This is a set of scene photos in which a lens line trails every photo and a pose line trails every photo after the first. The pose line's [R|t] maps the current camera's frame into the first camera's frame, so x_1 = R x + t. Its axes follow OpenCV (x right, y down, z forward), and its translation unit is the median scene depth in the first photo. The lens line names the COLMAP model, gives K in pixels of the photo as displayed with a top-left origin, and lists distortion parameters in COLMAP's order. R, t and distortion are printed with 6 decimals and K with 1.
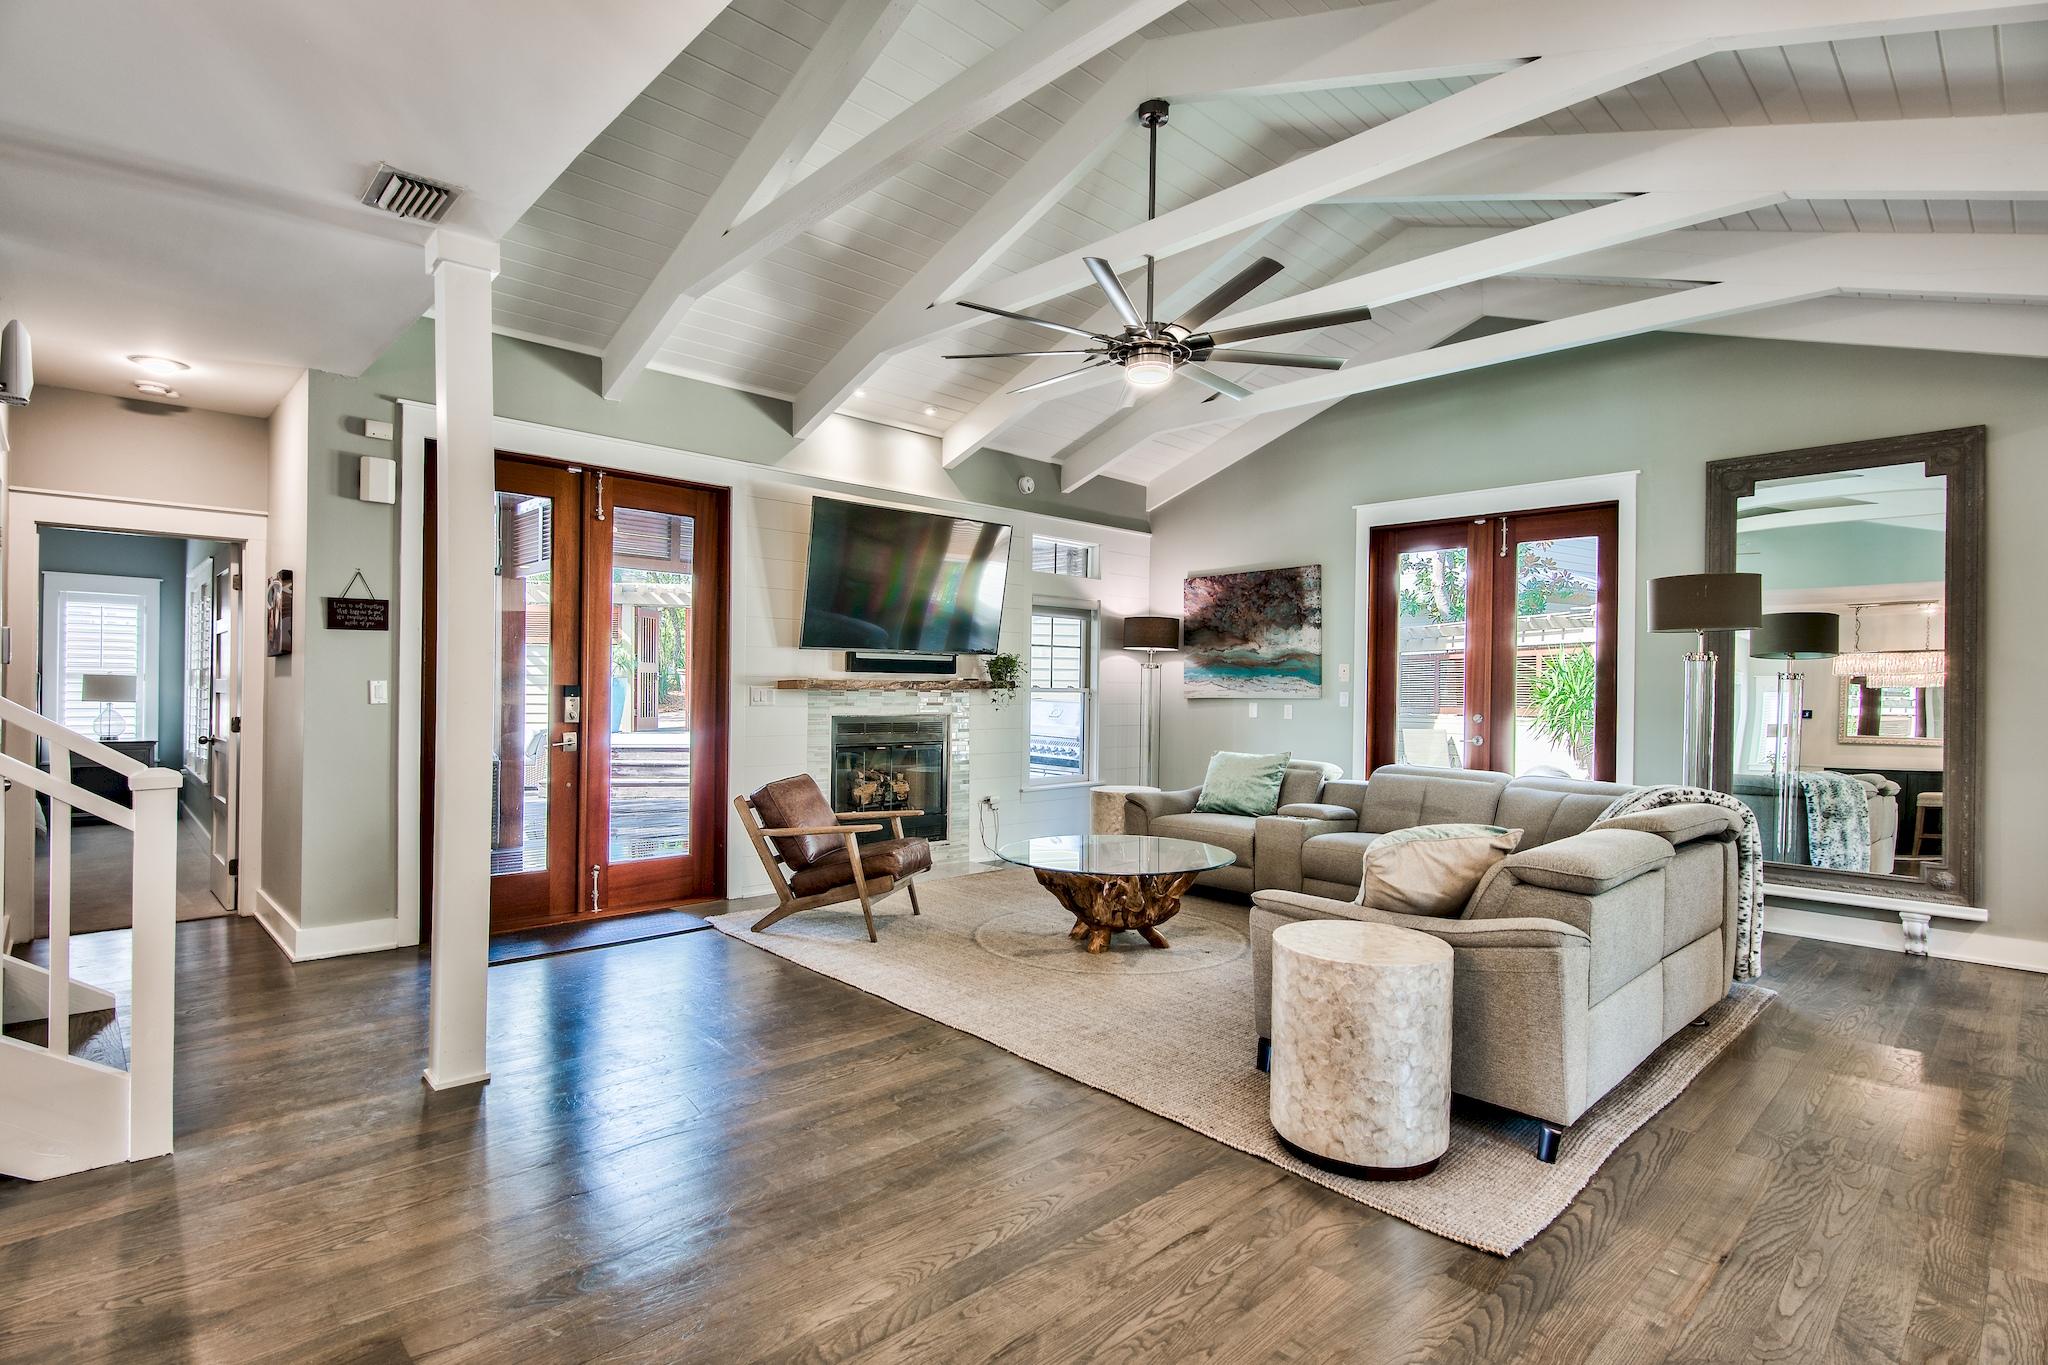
lens RADIAL K [[1020.5, 0, 1030.5], [0, 1020.5, 681.0], [0, 0, 1]] dist [-0.000501, -0.000311]
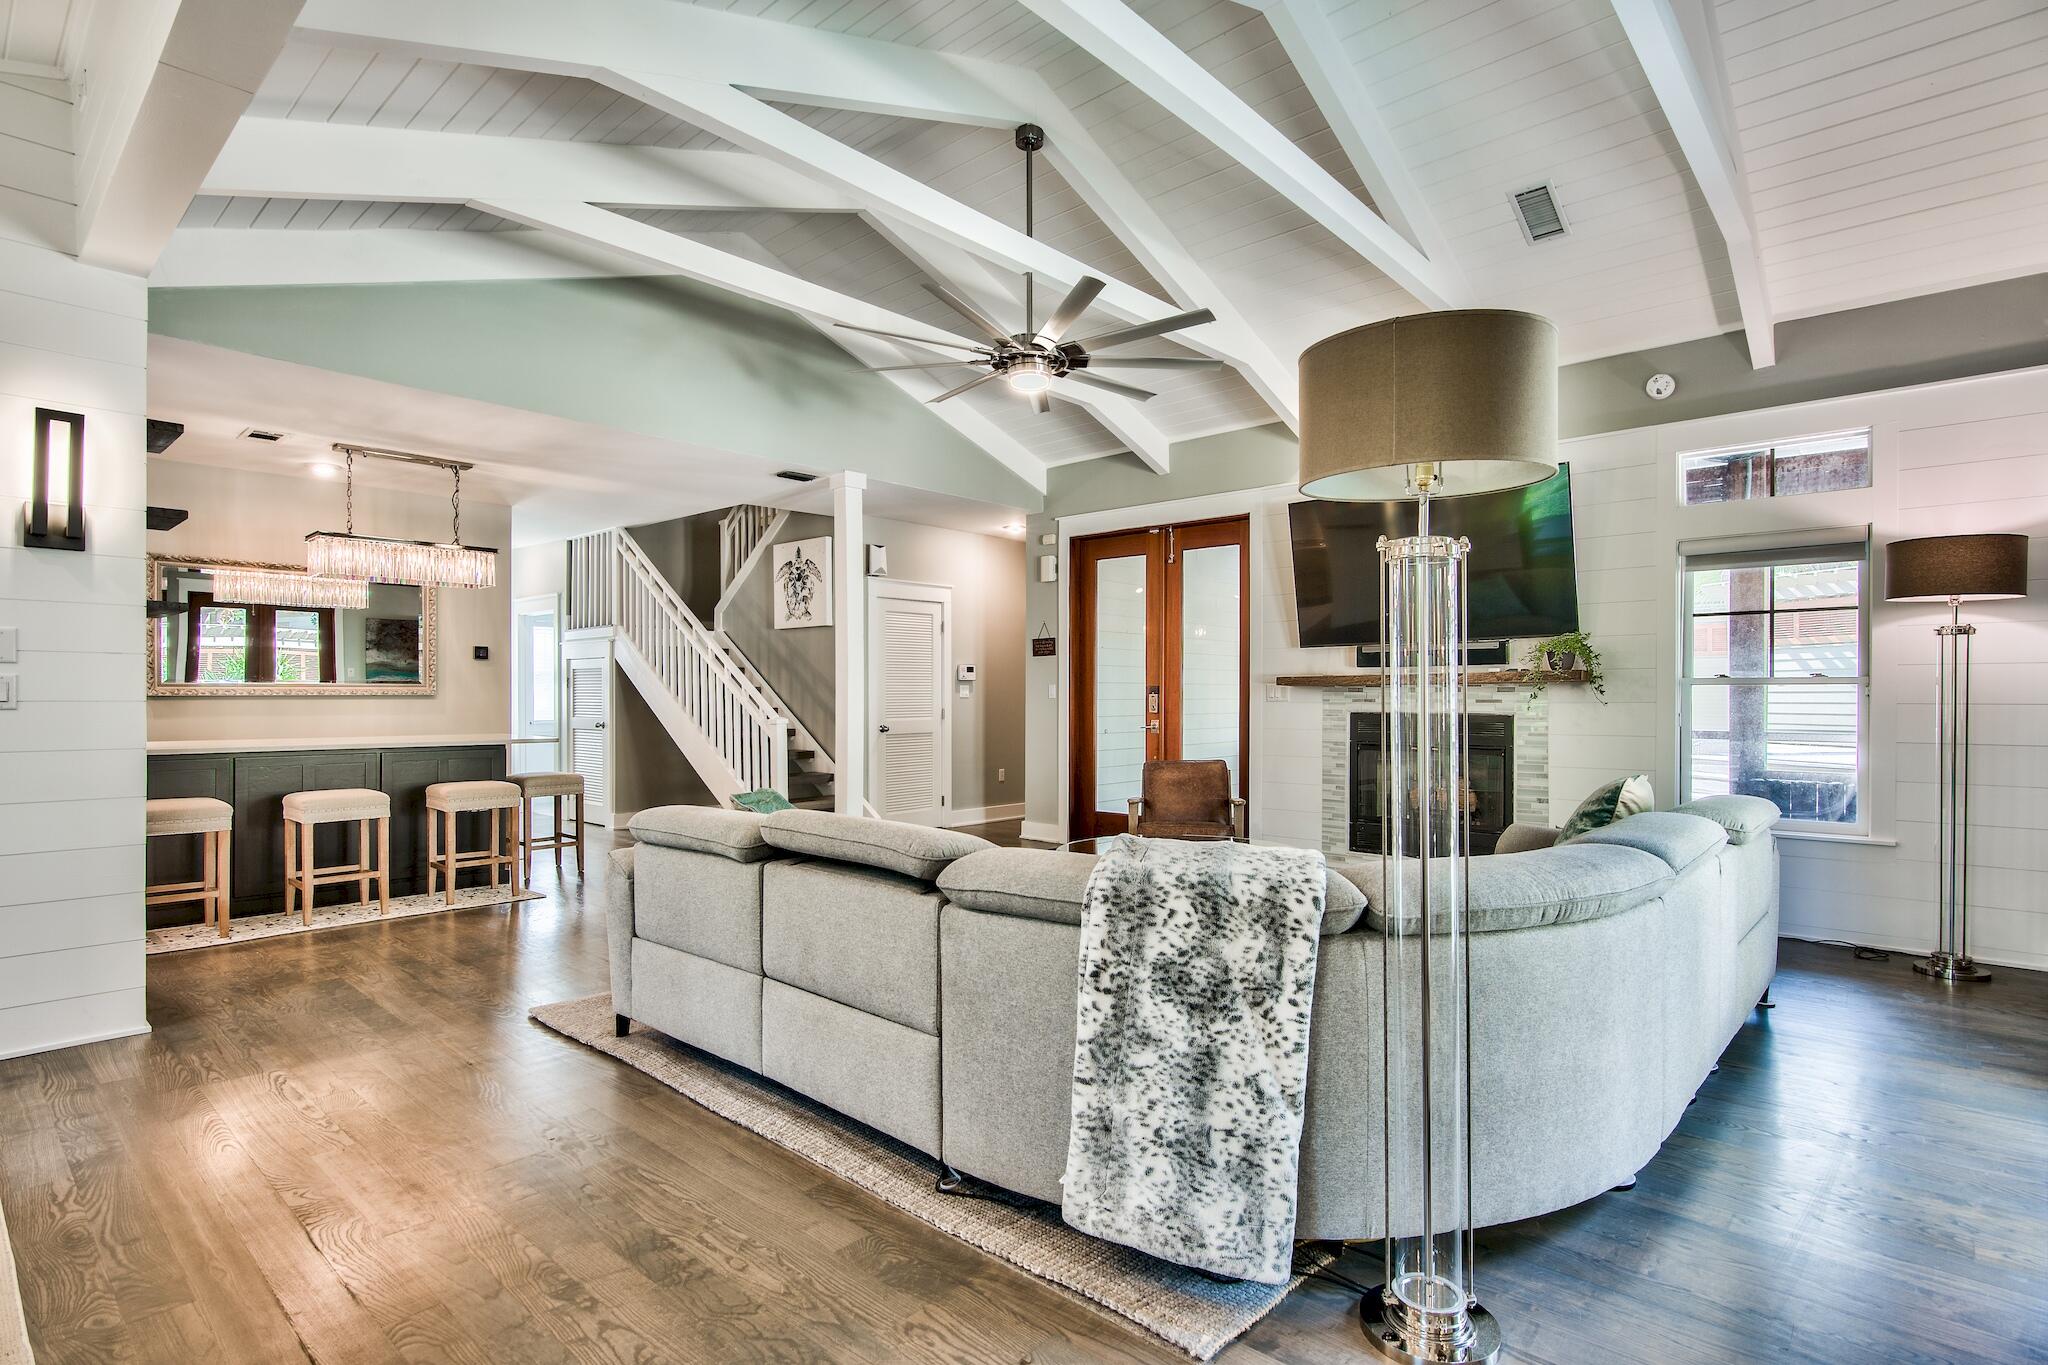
lens RADIAL K [[1020.5, 0, 1004.8], [0, 1020.5, 702.1], [0, 0, 1]] dist [-0.000501, -0.000311]
pose [[0.058178, -0.004992, -0.998294, 0.762787], [0.010262, 0.999938, -0.004402, 0.024516], [0.998253, -0.009988, 0.058226, 0.589320]]
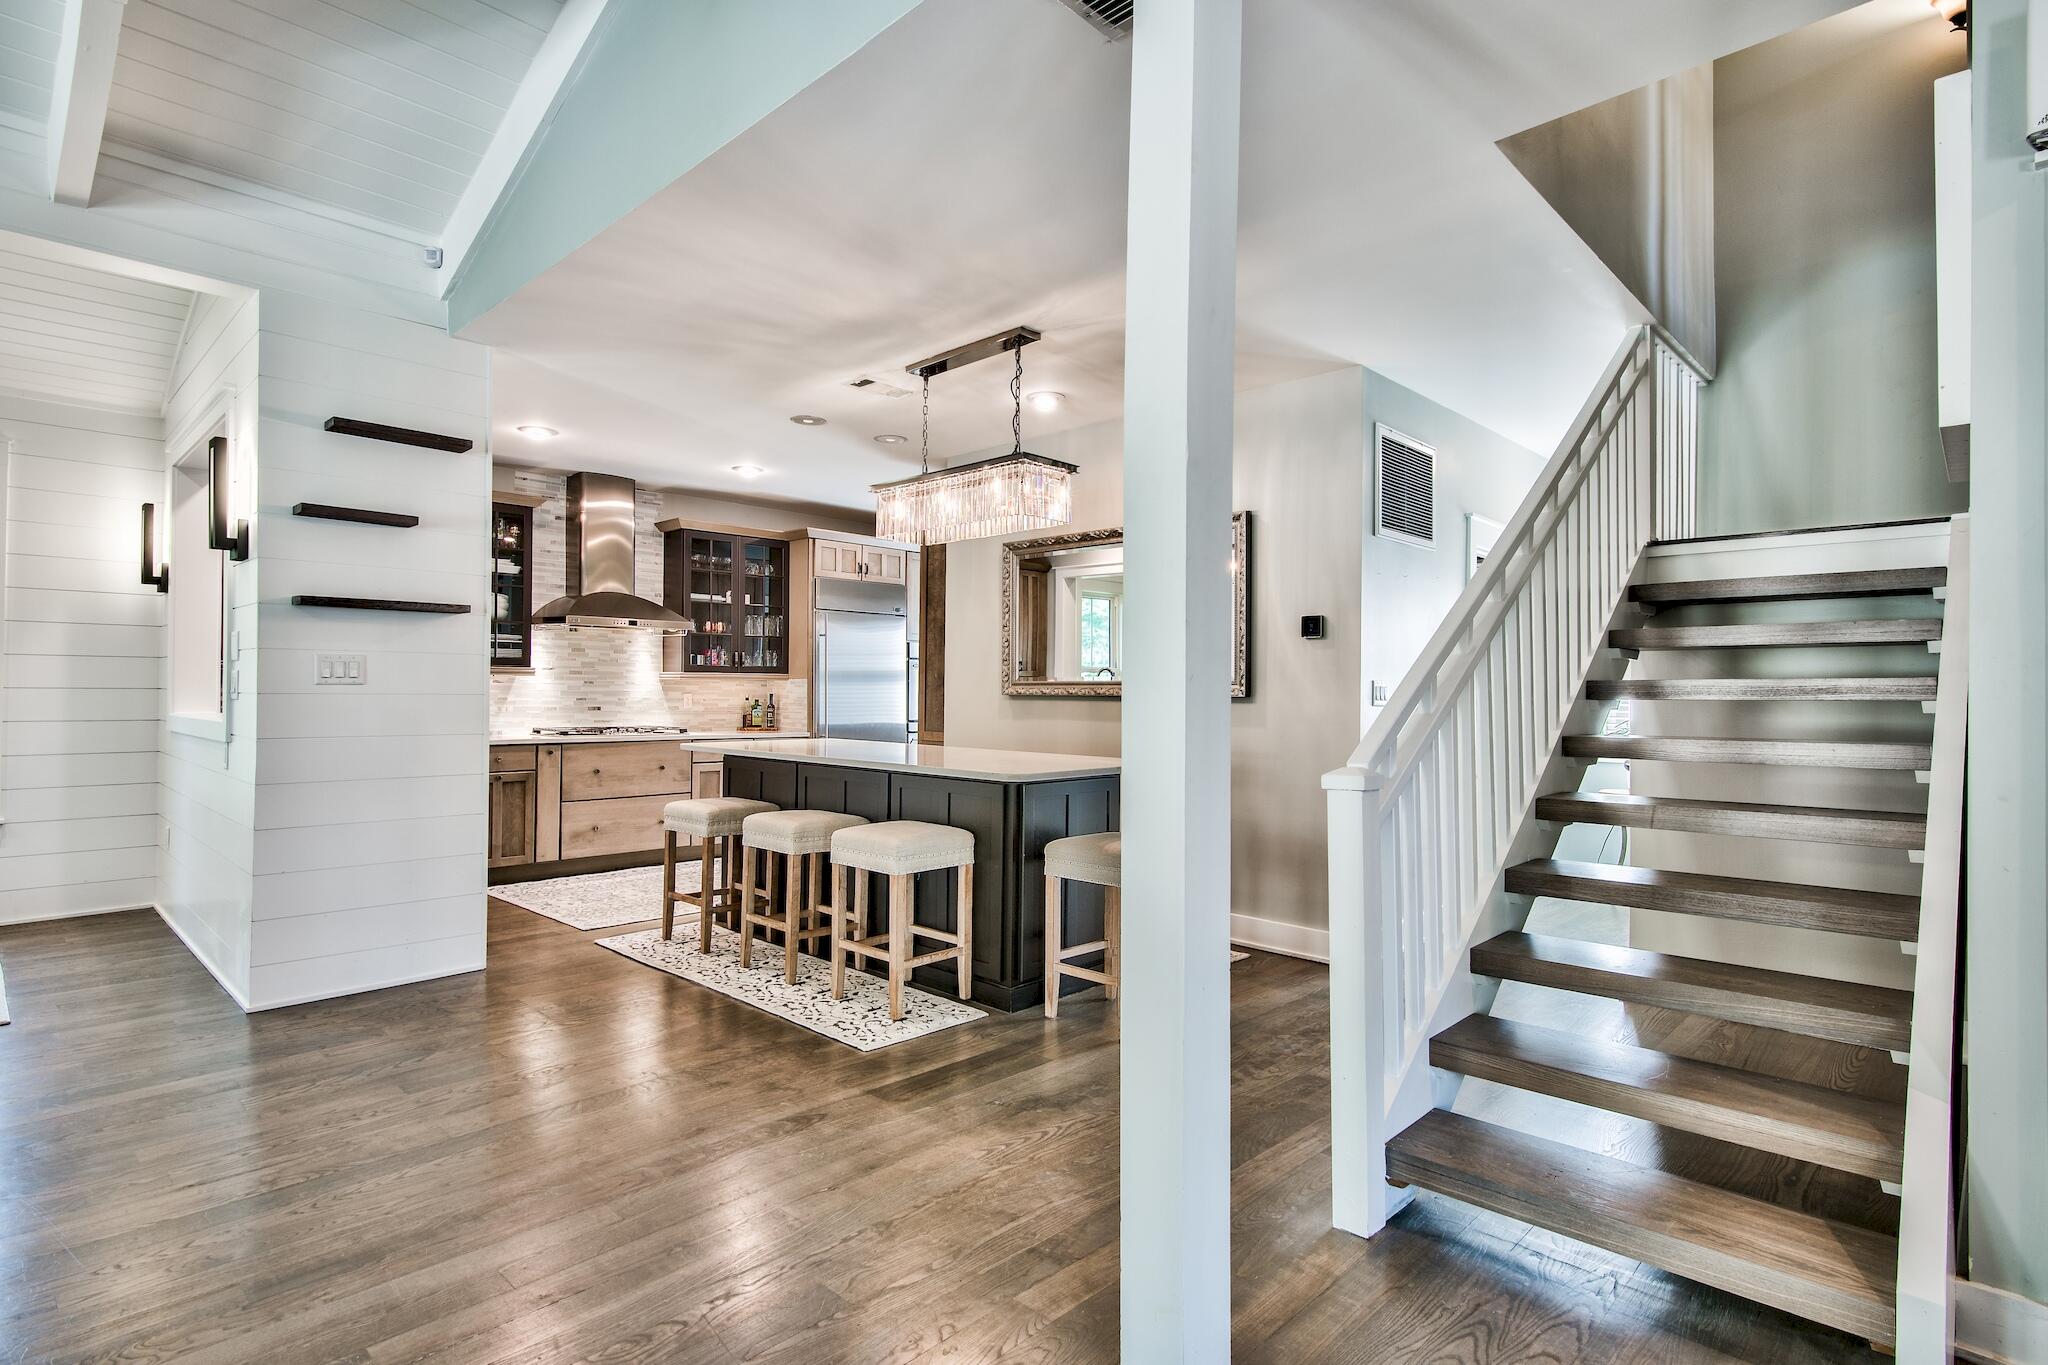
lens RADIAL K [[1020.5, 0, 1038.8], [0, 1020.5, 685.2], [0, 0, 1]] dist [-0.000501, -0.000311]
pose [[-0.999001, -0.022479, -0.038611, -0.230194], [-0.021772, 0.999589, -0.018632, 0.013752], [0.039014, -0.017772, -0.999081, 0.748728]]
